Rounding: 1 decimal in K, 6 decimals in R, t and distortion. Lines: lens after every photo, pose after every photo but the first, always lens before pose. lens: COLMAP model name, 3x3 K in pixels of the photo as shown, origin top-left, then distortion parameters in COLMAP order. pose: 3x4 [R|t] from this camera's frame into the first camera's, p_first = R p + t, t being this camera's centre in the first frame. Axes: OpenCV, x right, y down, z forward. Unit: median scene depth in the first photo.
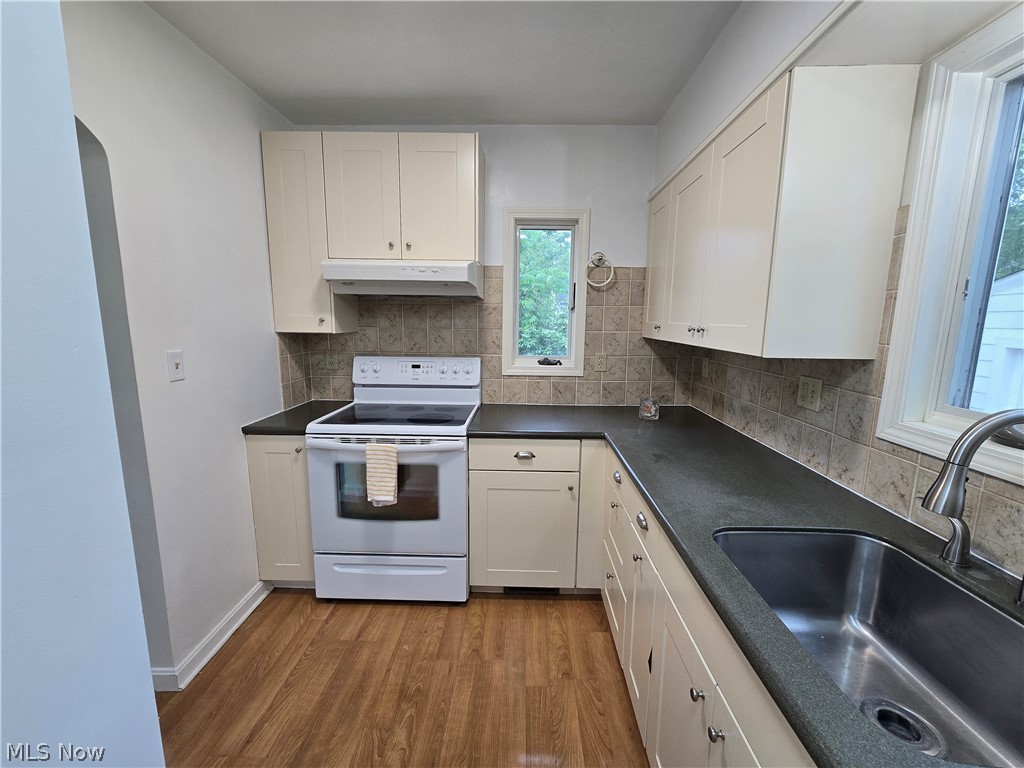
lens RADIAL K [[418.5, 0, 516.8], [0, 418.5, 383.8], [0, 0, 1]] dist [-0.003003, 0.000003]
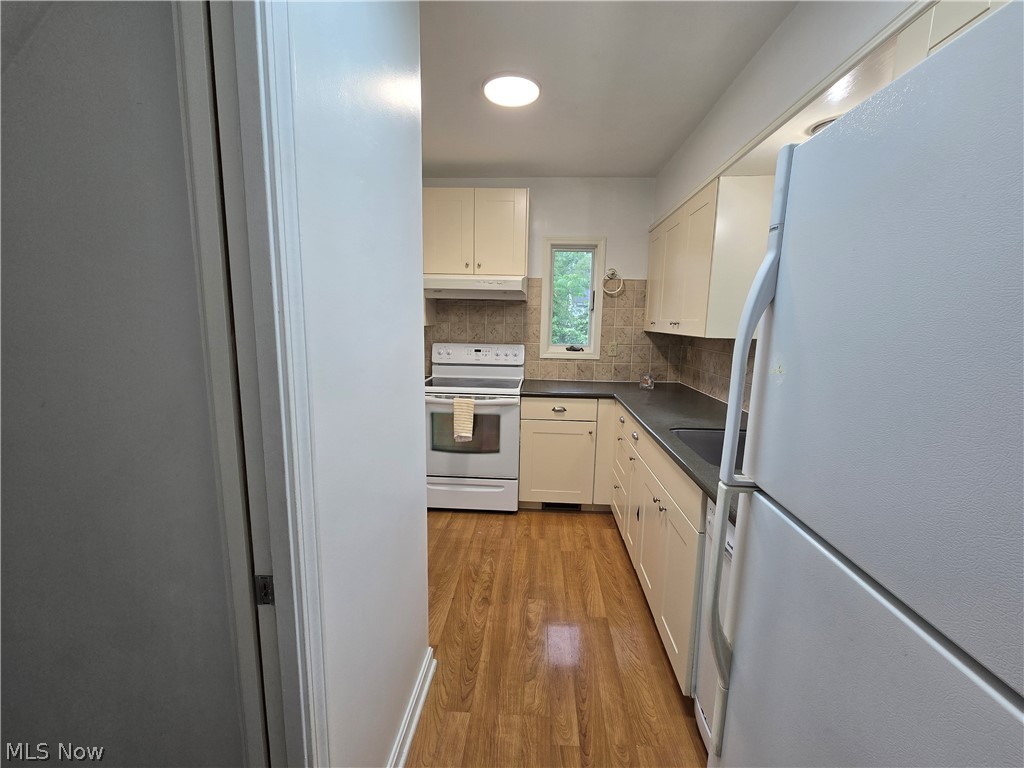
lens RADIAL K [[418.5, 0, 516.8], [0, 418.5, 383.8], [0, 0, 1]] dist [-0.003003, 0.000003]
pose [[0.999398, 0.012255, -0.032459, -0.070632], [-0.012398, 0.999914, -0.004213, 0.076638], [0.032404, 0.004613, 0.999464, -0.398811]]
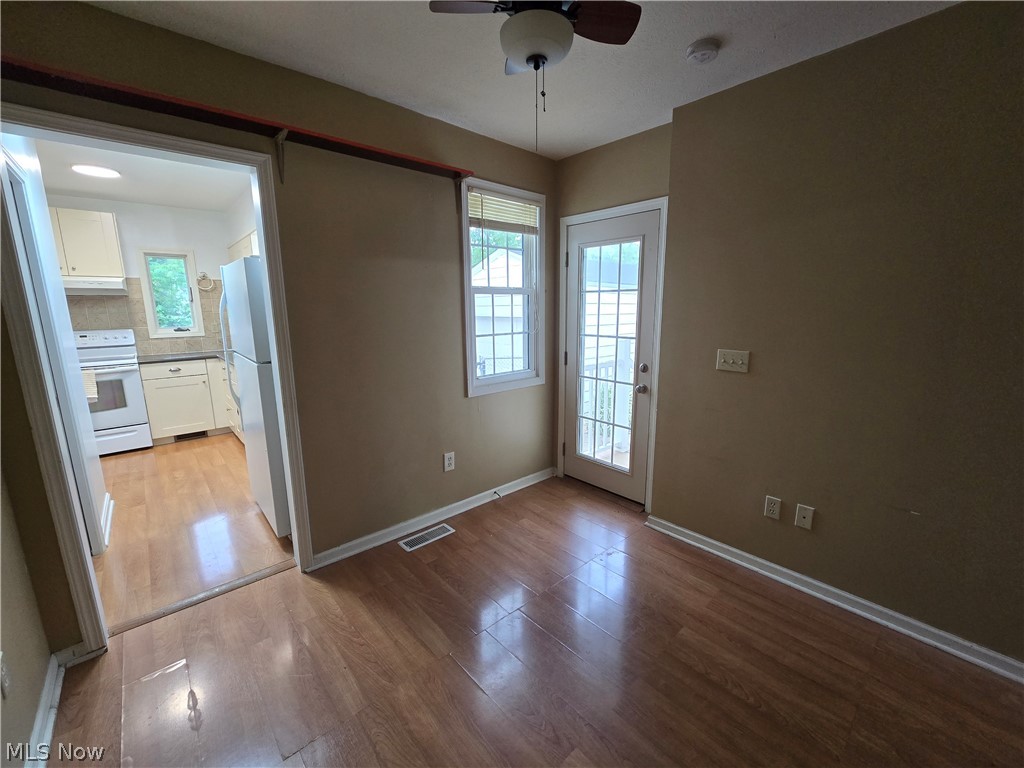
lens RADIAL K [[418.5, 0, 516.8], [0, 418.5, 383.8], [0, 0, 1]] dist [-0.003003, 0.000003]
pose [[0.727665, -0.146581, 0.670088, -0.131537], [0.125470, 0.988862, 0.080060, 0.249863], [-0.674360, 0.025819, 0.737951, -1.527630]]
